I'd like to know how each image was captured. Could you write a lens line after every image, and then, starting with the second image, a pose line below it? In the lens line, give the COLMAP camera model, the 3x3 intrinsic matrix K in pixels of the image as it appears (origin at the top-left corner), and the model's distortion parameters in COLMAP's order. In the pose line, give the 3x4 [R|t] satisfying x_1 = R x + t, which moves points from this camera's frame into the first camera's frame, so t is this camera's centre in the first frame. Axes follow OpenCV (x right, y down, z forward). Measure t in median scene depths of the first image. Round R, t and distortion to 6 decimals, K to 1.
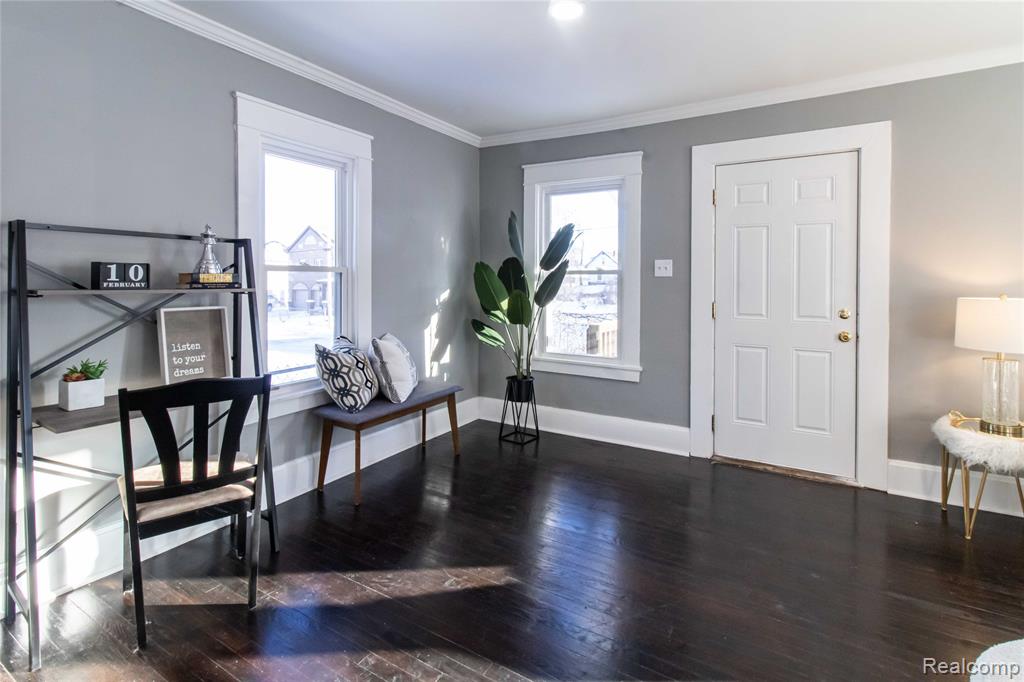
lens RADIAL K [[483.0, 0, 512.4], [0, 483.0, 277.5], [0, 0, 1]] dist [-0.001673, -0.000266]
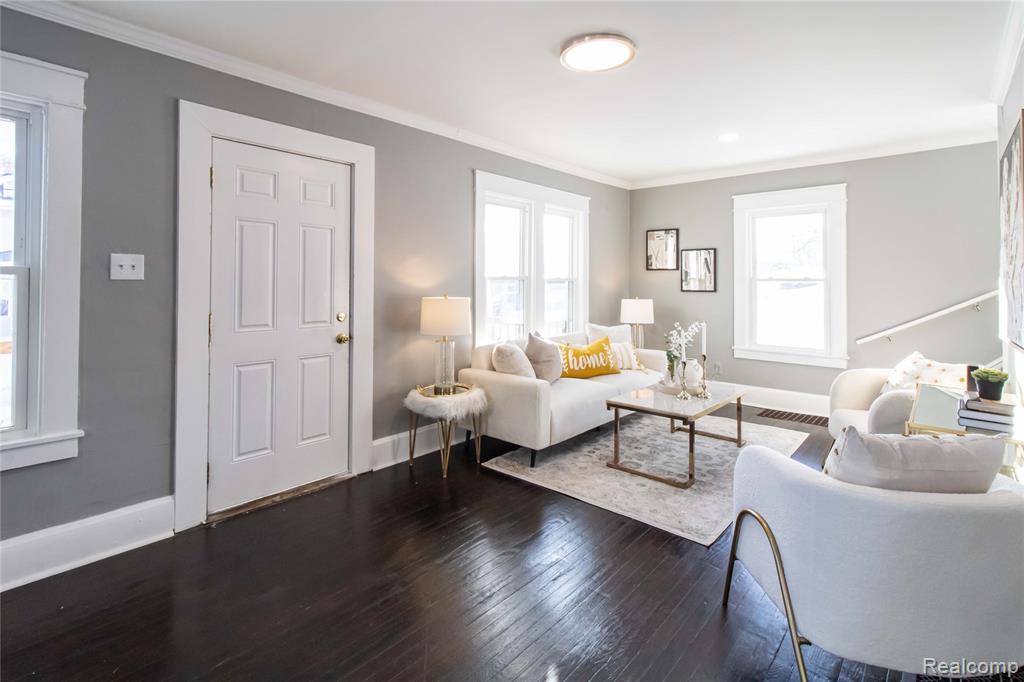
lens RADIAL K [[483.0, 0, 512.4], [0, 483.0, 277.5], [0, 0, 1]] dist [-0.001673, -0.000266]
pose [[0.185092, 0.014983, 0.982607, -0.260532], [-0.001071, 0.999886, -0.015045, 0.004914], [-0.982721, 0.001732, 0.185087, 0.417294]]
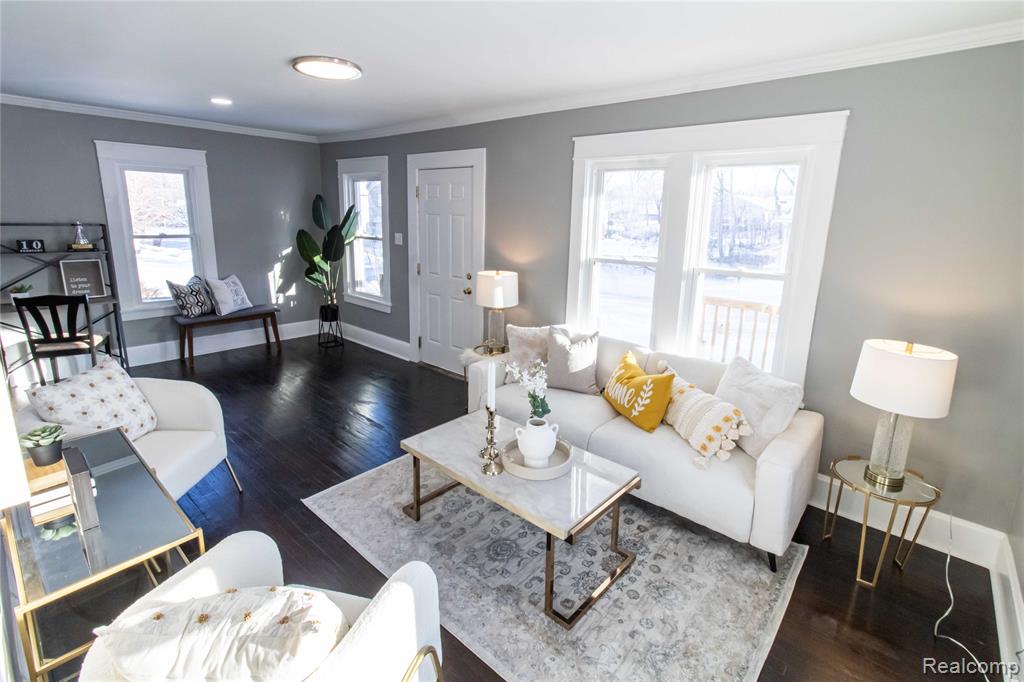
lens RADIAL K [[479.0, 0, 510.2], [0, 479.0, 302.9], [0, 0, 1]] dist [-0.000678, 0.000191]
pose [[0.982030, 0.054293, -0.180748, 1.044819], [-0.020139, 0.982405, 0.185675, -0.120474], [0.187649, -0.178699, 0.965844, -0.436291]]
